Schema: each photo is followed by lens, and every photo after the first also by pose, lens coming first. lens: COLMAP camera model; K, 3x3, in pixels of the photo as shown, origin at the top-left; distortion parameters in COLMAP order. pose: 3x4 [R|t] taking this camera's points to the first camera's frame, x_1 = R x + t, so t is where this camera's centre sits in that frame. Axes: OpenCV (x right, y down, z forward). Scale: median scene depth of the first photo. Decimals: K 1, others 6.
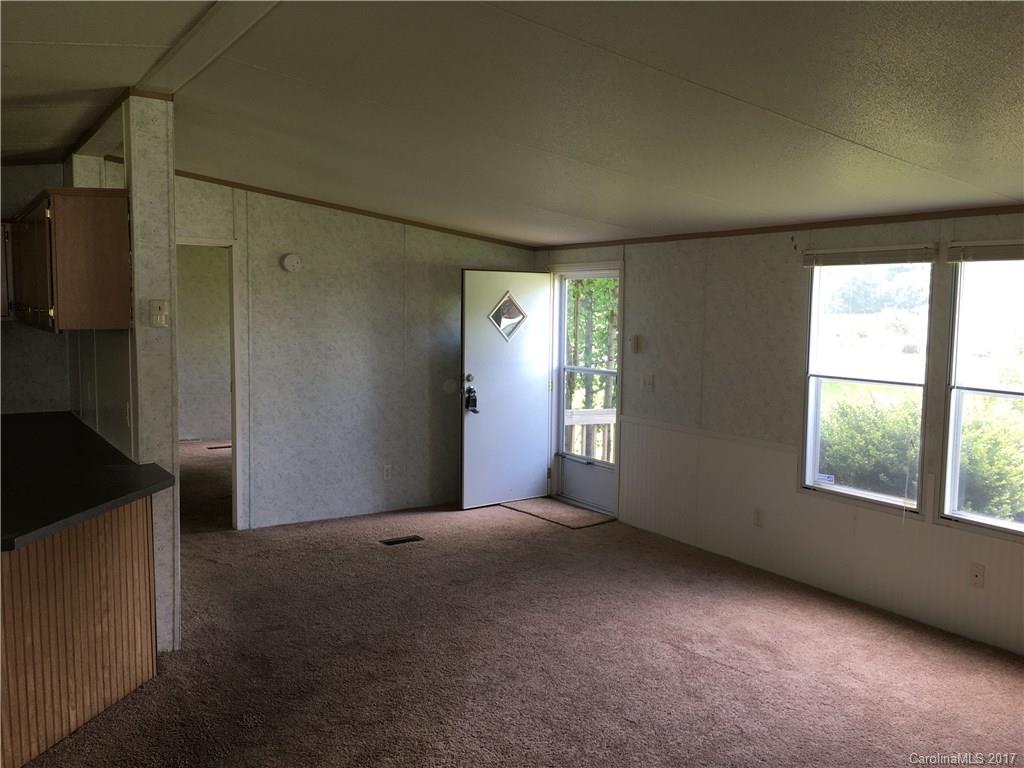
lens RADIAL K [[874.4, 0, 510.4], [0, 874.4, 374.7], [0, 0, 1]] dist [0.086635, -0.126976]
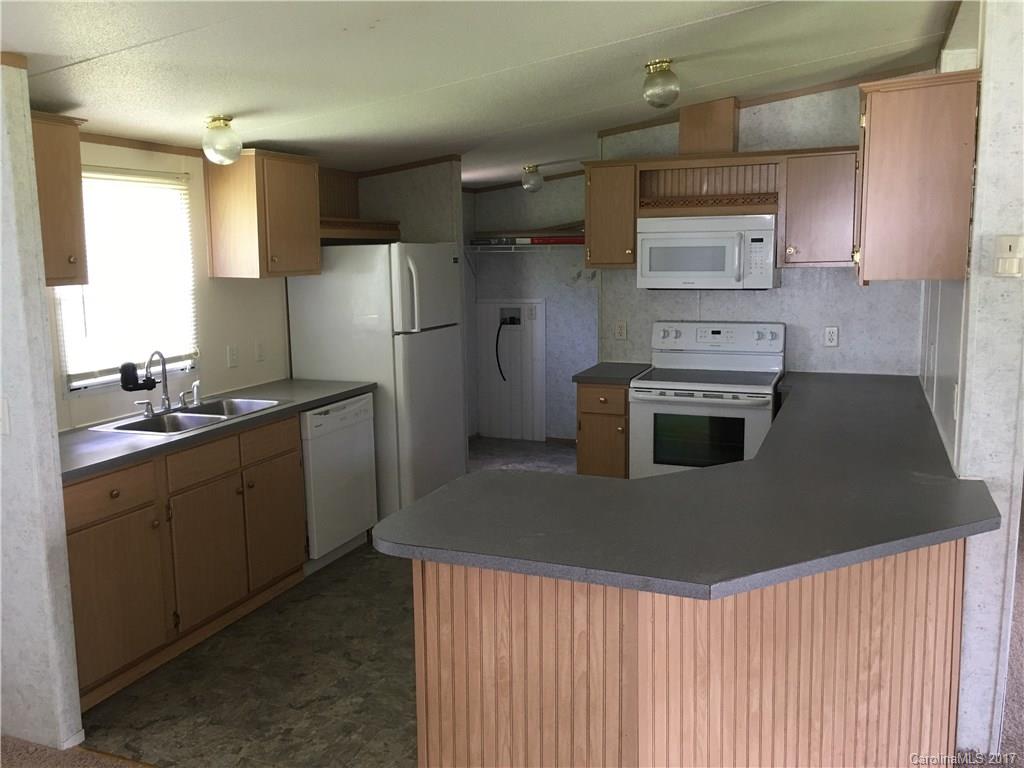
lens RADIAL K [[874.4, 0, 510.4], [0, 874.4, 374.7], [0, 0, 1]] dist [0.086635, -0.126976]
pose [[0.572940, 0.099198, -0.813572, -0.068443], [-0.045973, 0.994975, 0.088940, -0.023731], [0.818307, -0.013555, 0.574622, 0.324644]]
